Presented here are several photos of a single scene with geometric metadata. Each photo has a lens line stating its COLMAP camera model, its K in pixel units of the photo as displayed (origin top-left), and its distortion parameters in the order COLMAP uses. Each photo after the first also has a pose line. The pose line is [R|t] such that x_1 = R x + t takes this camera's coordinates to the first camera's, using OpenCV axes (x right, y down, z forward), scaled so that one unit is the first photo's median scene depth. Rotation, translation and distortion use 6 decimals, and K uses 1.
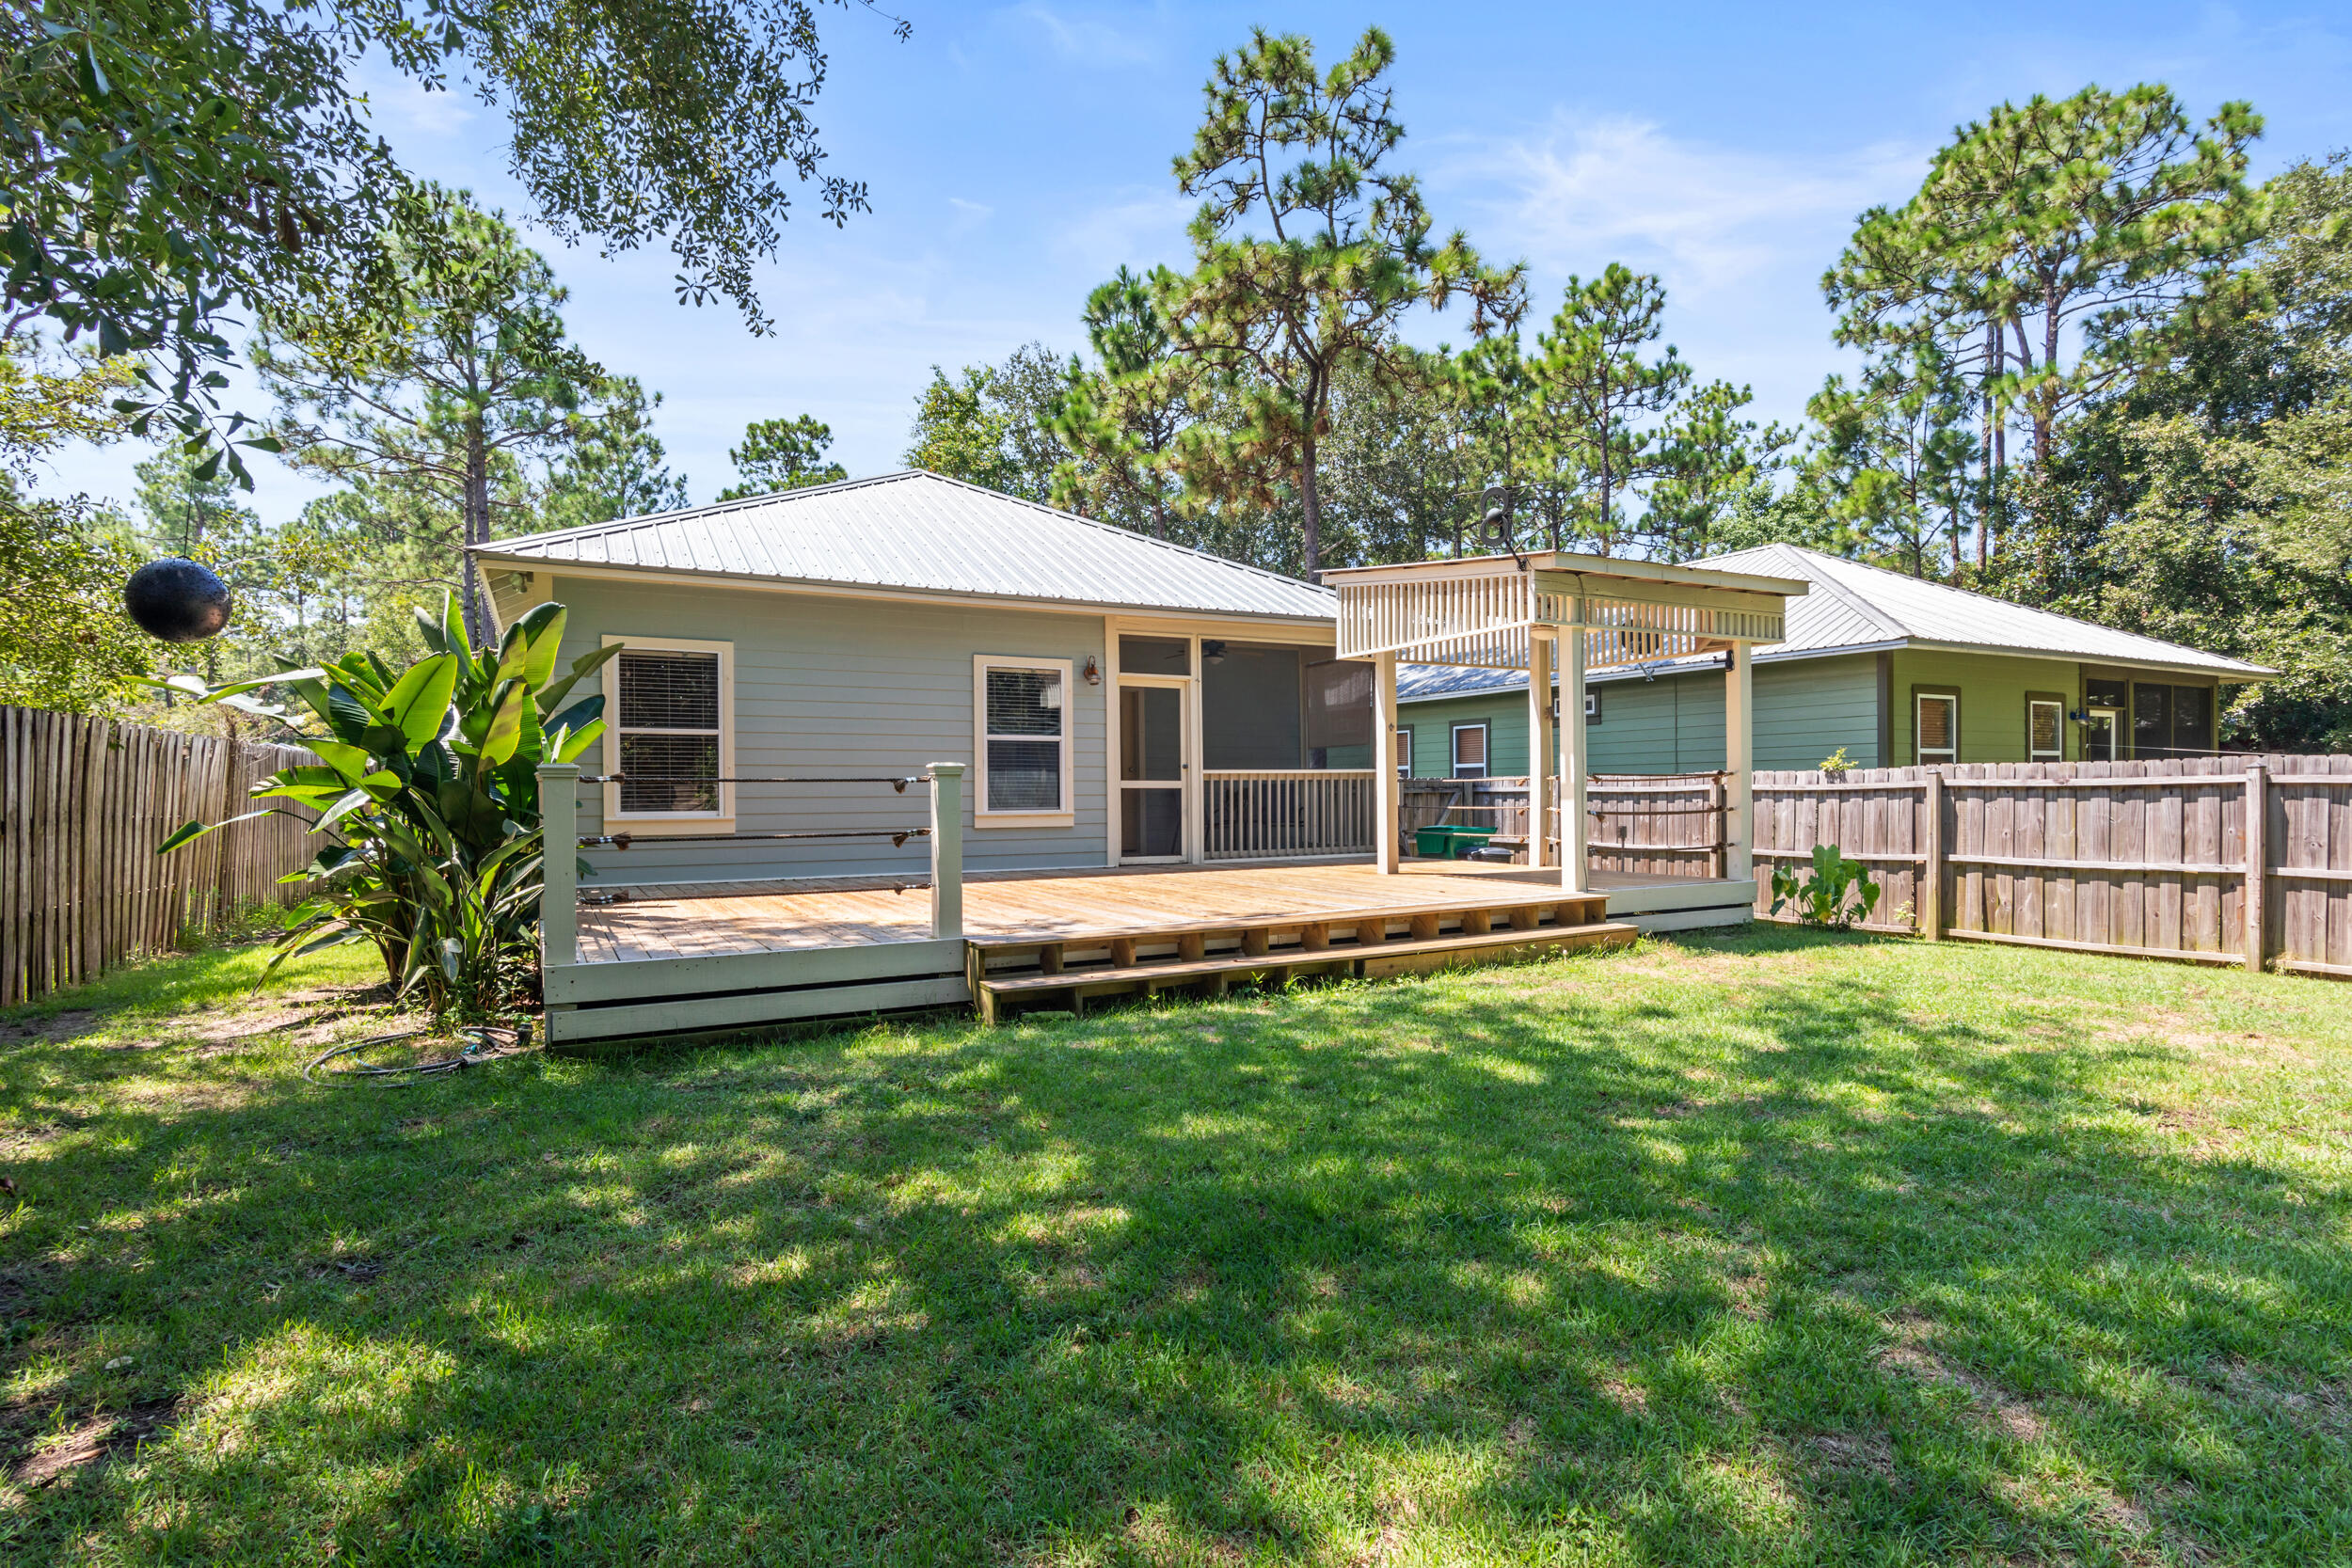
lens RADIAL K [[1169.1, 0, 1176.9], [0, 1169.1, 791.8], [0, 0, 1]] dist [-0.001564, 0.000323]
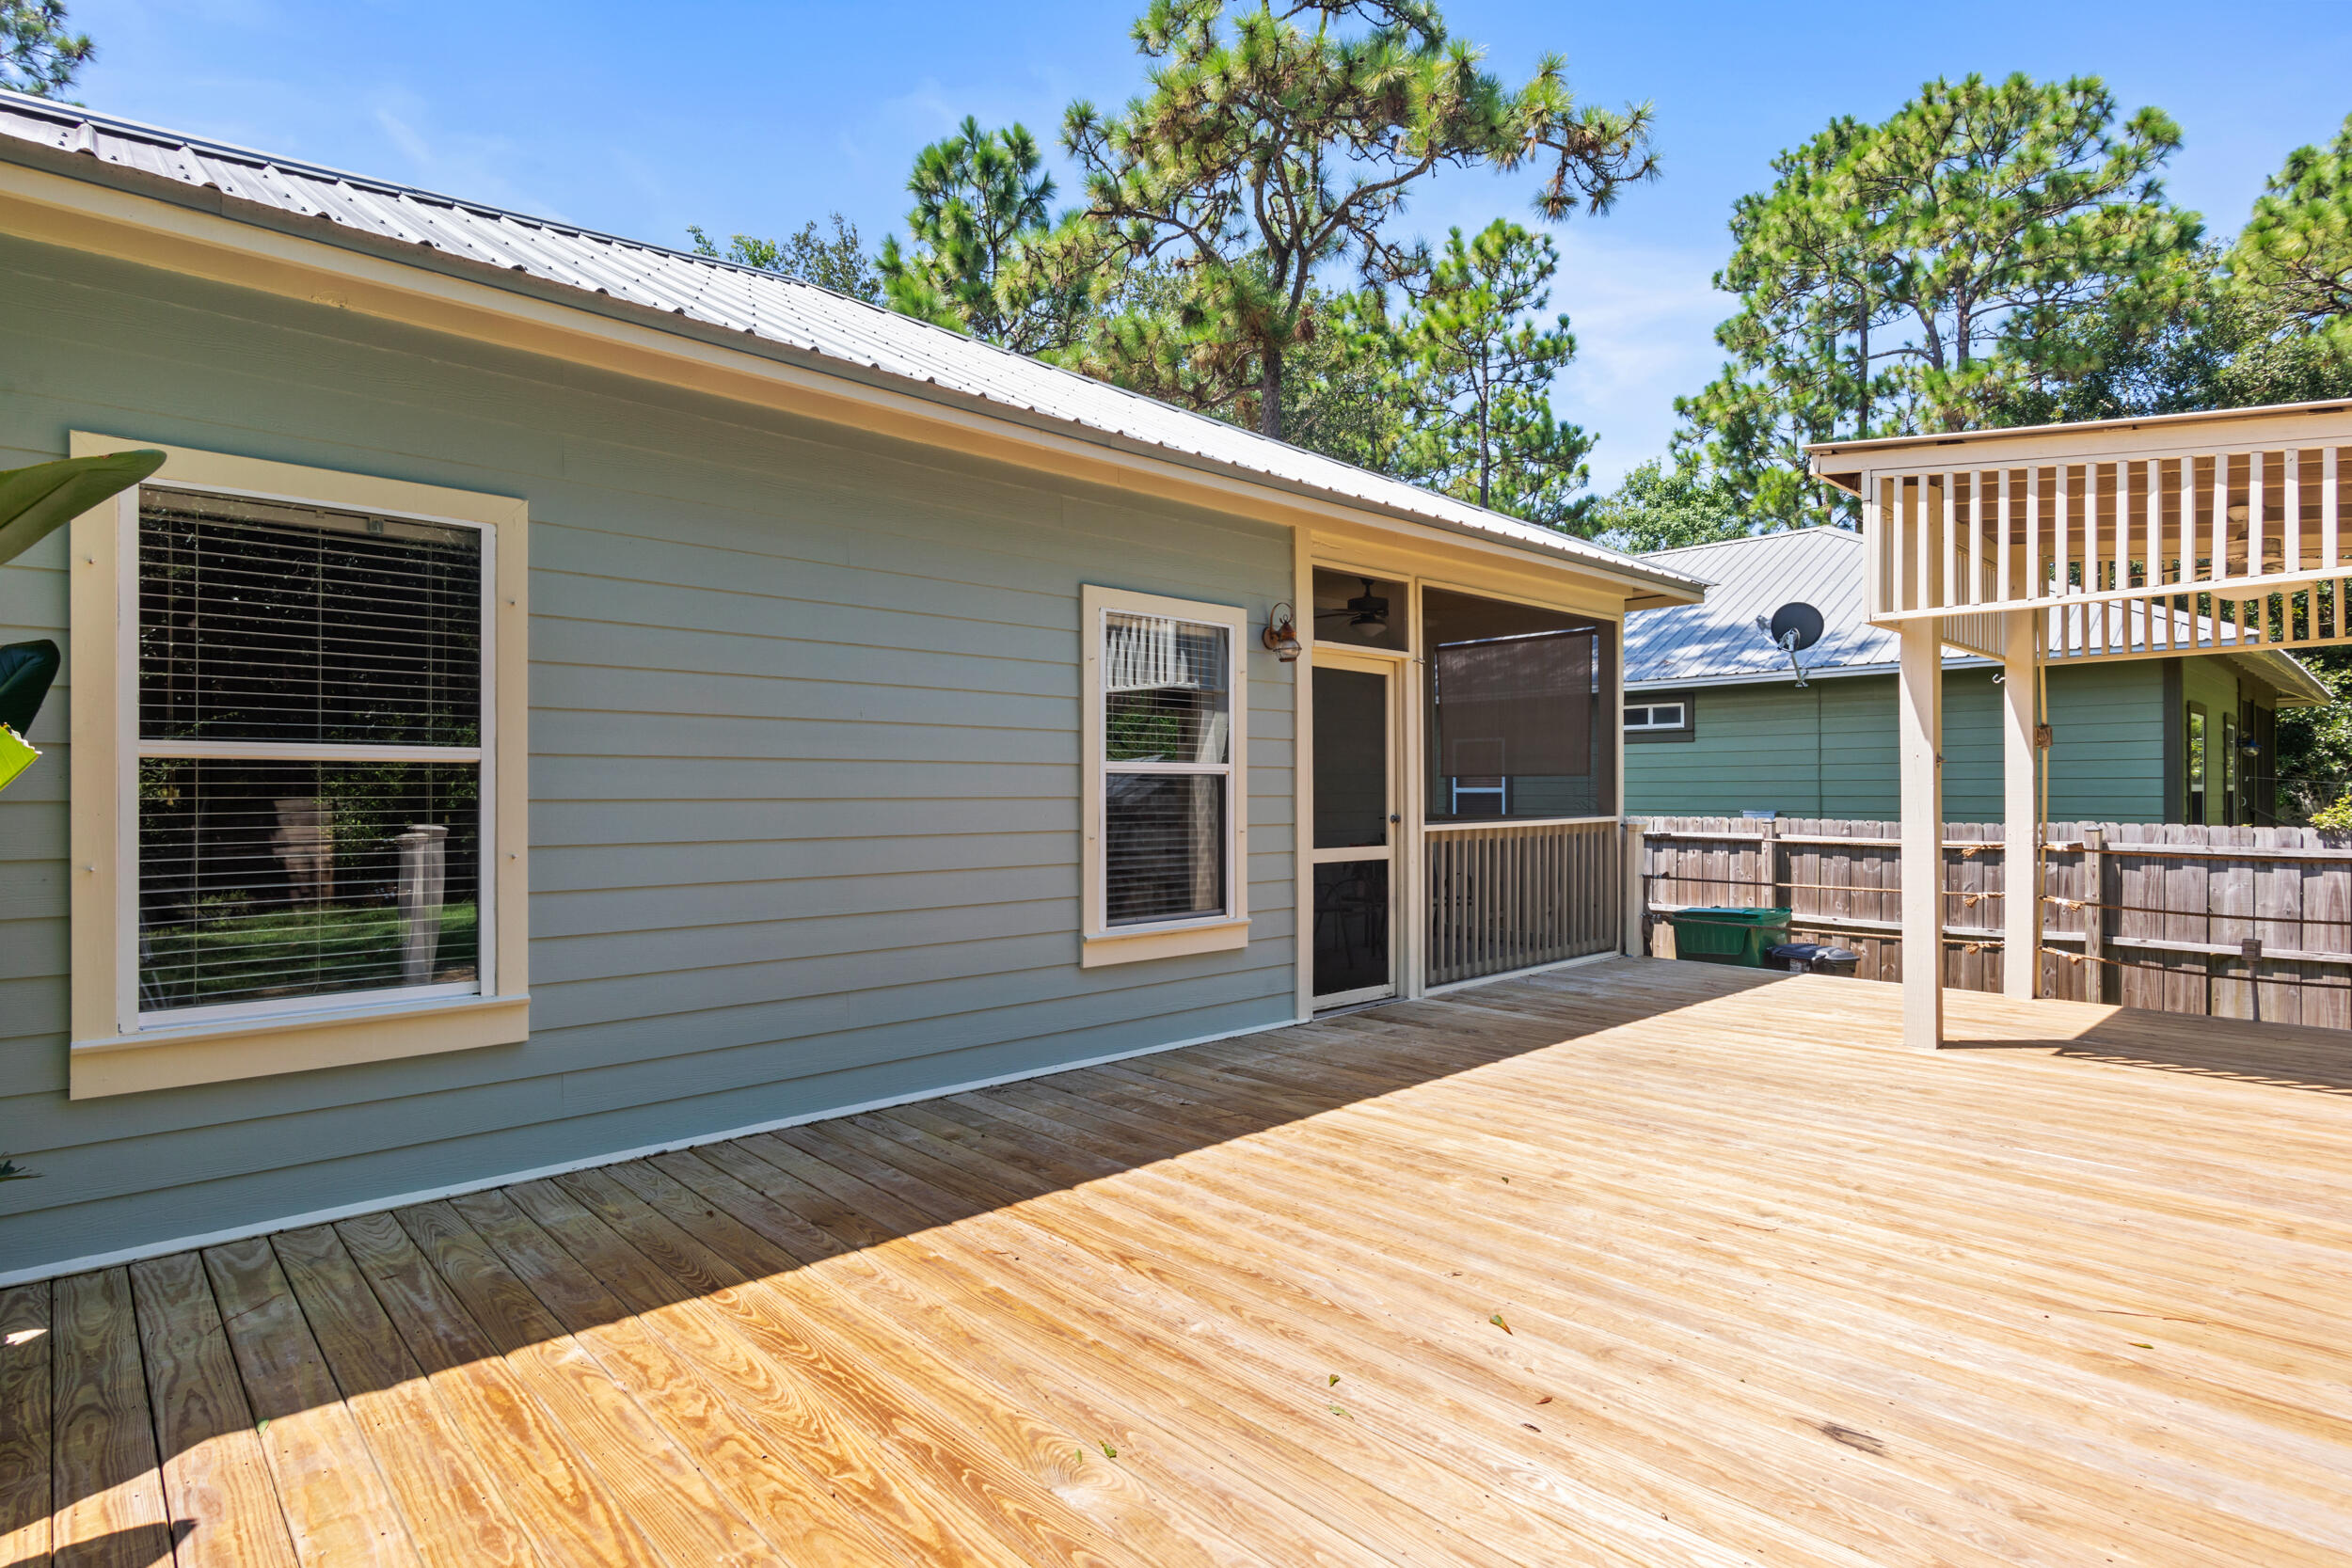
lens RADIAL K [[1169.1, 0, 1171.9], [0, 1169.1, 785.1], [0, 0, 1]] dist [-0.001564, 0.000323]
pose [[0.967163, 0.006956, 0.254060, -0.231517], [-0.005926, 0.999971, -0.004820, -0.034086], [-0.254086, 0.003156, 0.967176, 0.501624]]
